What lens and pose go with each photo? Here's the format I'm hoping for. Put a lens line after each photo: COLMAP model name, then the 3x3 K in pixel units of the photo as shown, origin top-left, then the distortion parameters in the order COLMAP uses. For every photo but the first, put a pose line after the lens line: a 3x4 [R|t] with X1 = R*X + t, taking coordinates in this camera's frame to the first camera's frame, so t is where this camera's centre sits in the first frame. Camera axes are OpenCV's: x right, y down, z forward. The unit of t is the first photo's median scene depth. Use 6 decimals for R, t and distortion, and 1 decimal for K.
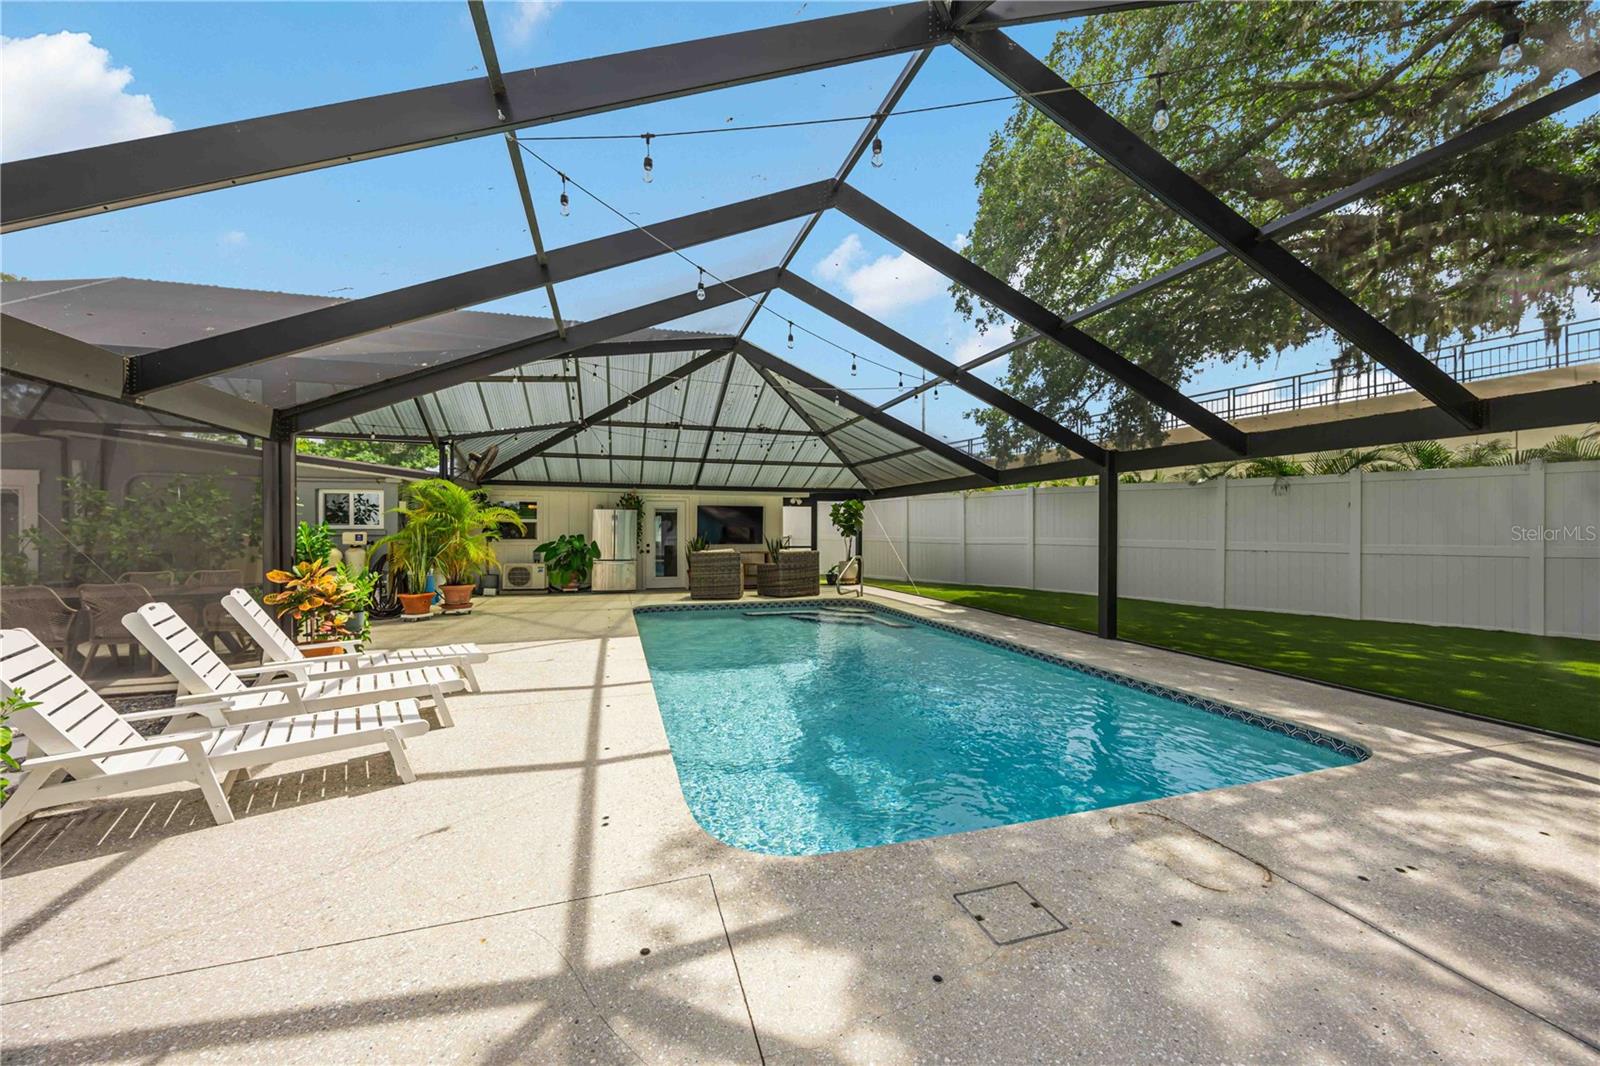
lens RADIAL K [[608.8, 0, 796.1], [0, 608.8, 533.5], [0, 0, 1]] dist [-0.000738, -0.000348]
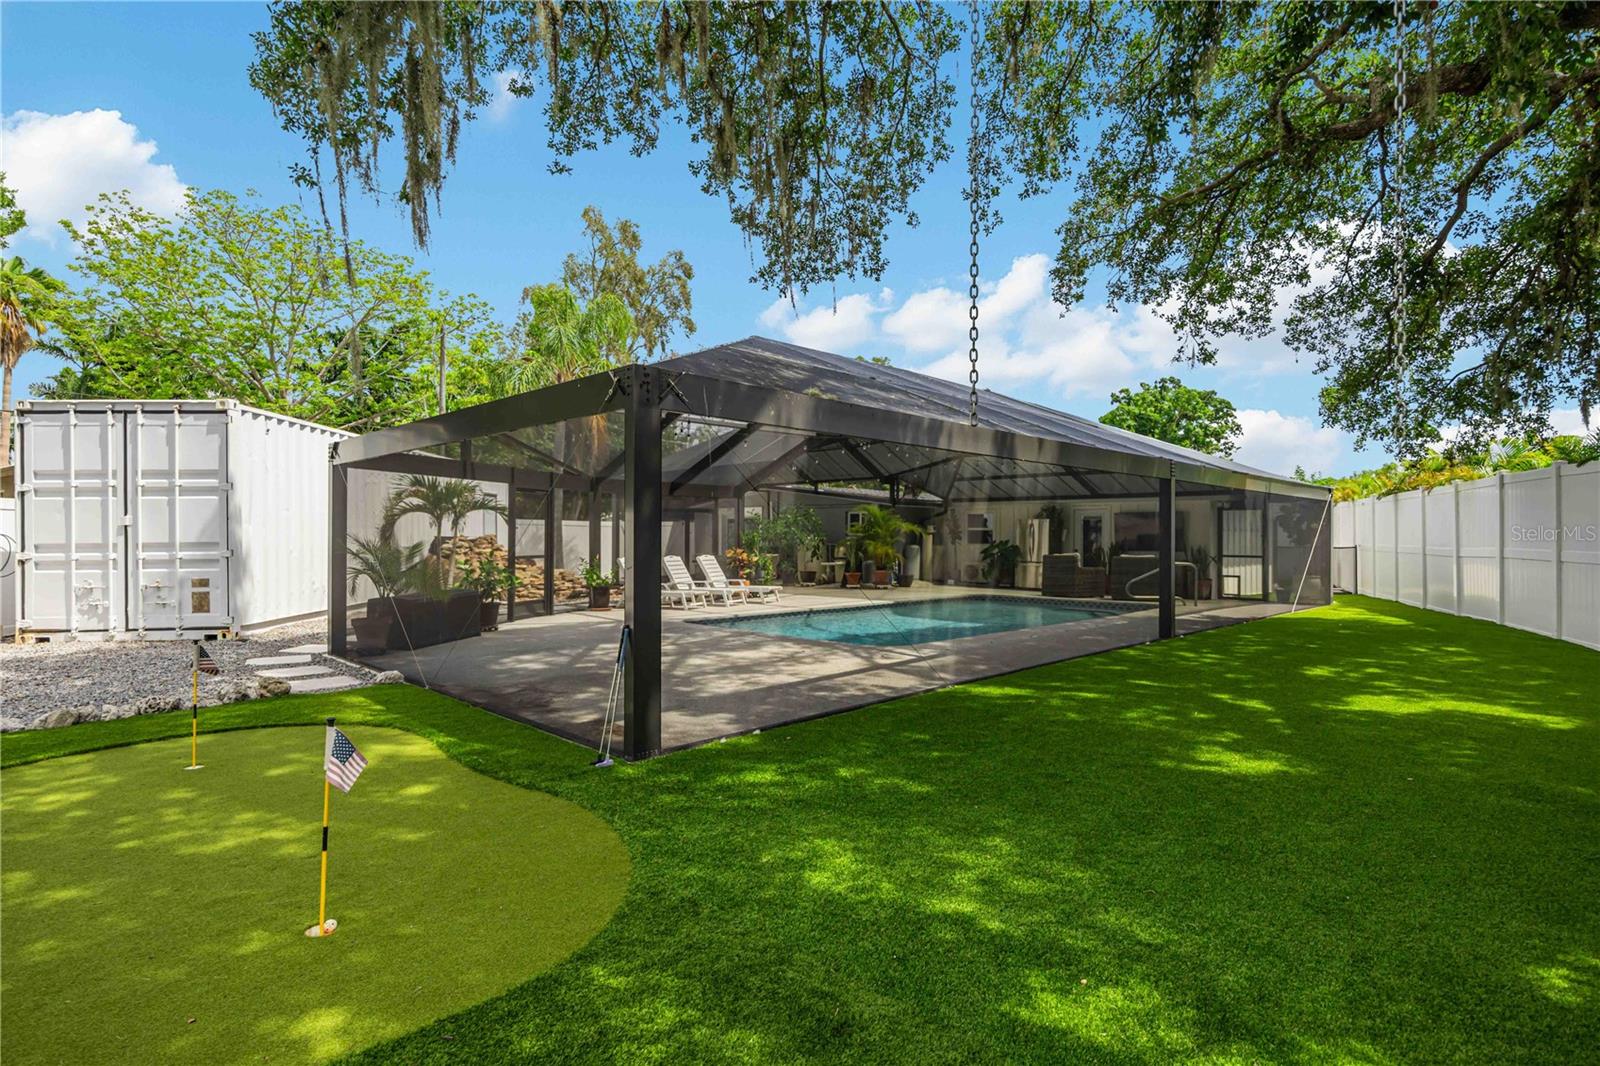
lens RADIAL K [[817.1, 0, 800.0], [0, 817.1, 533.0], [0, 0, 1]] dist [-0.000902, 0.000480]
pose [[0.465078, -0.003187, -0.885264, 0.976111], [-0.011112, 0.999894, -0.009437, 0.008253], [0.885200, 0.014226, 0.464993, -0.140290]]
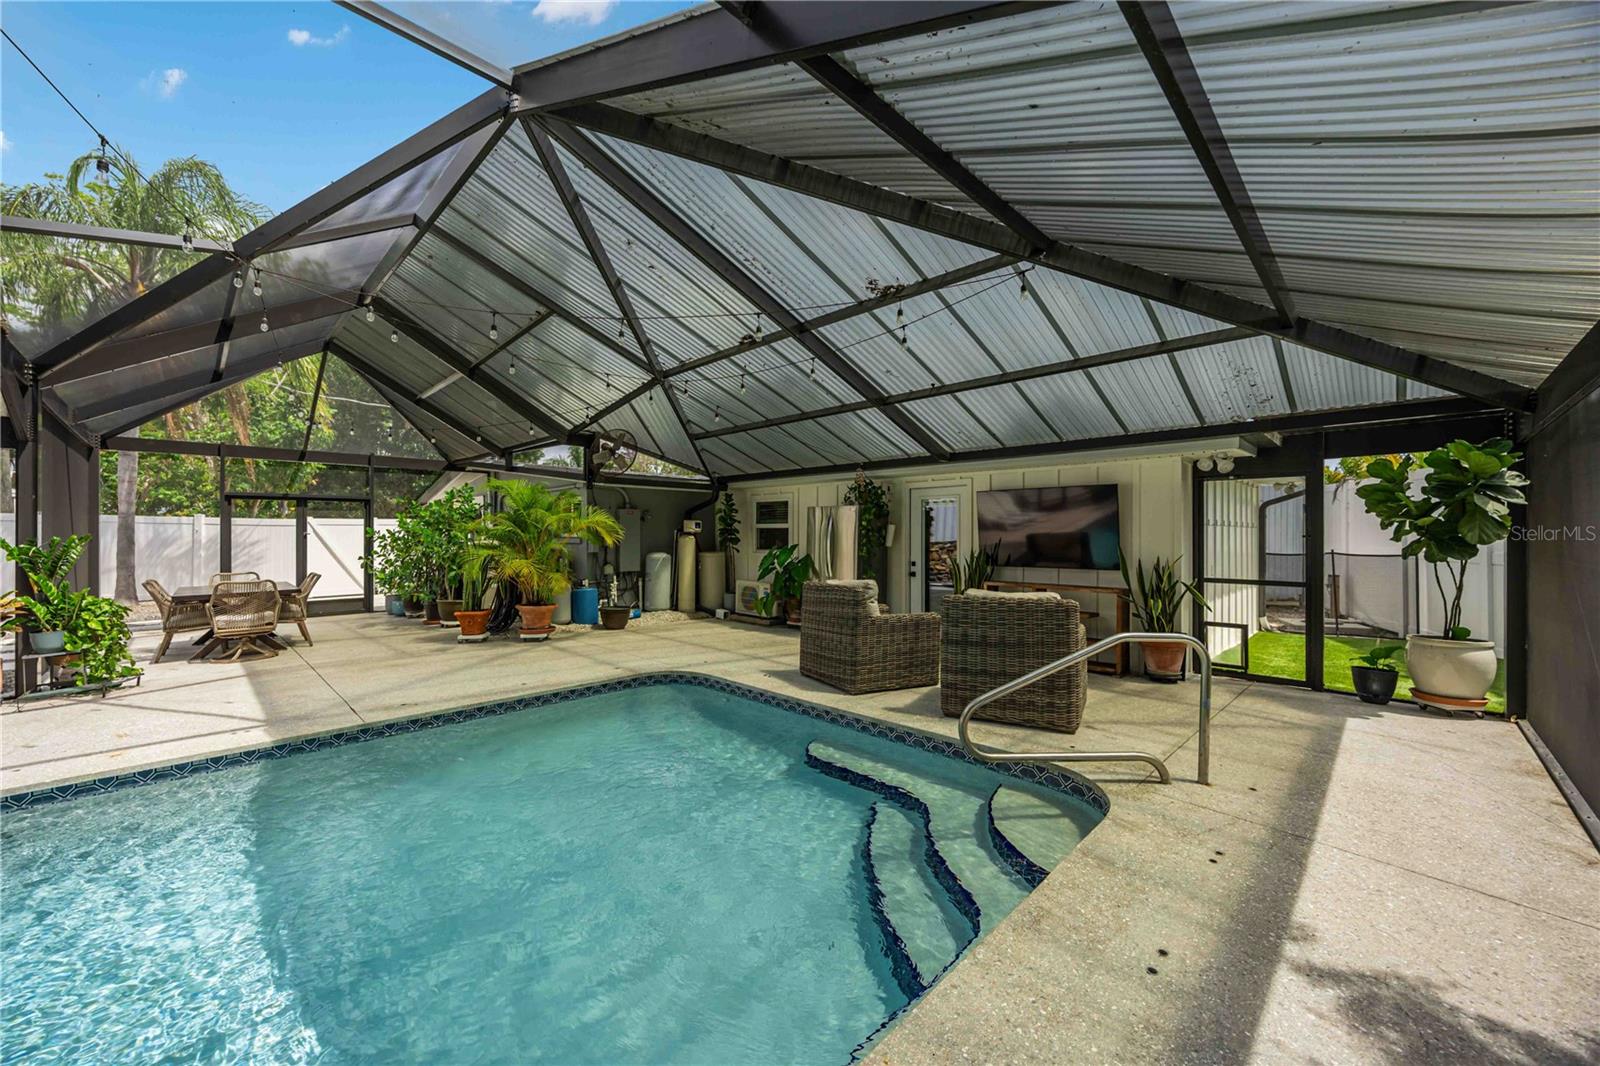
lens RADIAL K [[608.8, 0, 796.1], [0, 608.8, 533.5], [0, 0, 1]] dist [-0.000738, -0.000348]
pose [[0.477423, -0.004444, -0.878663, 0.265963], [-0.006437, 0.999943, -0.008555, -0.005443], [0.878650, 0.009740, 0.477367, 0.732627]]
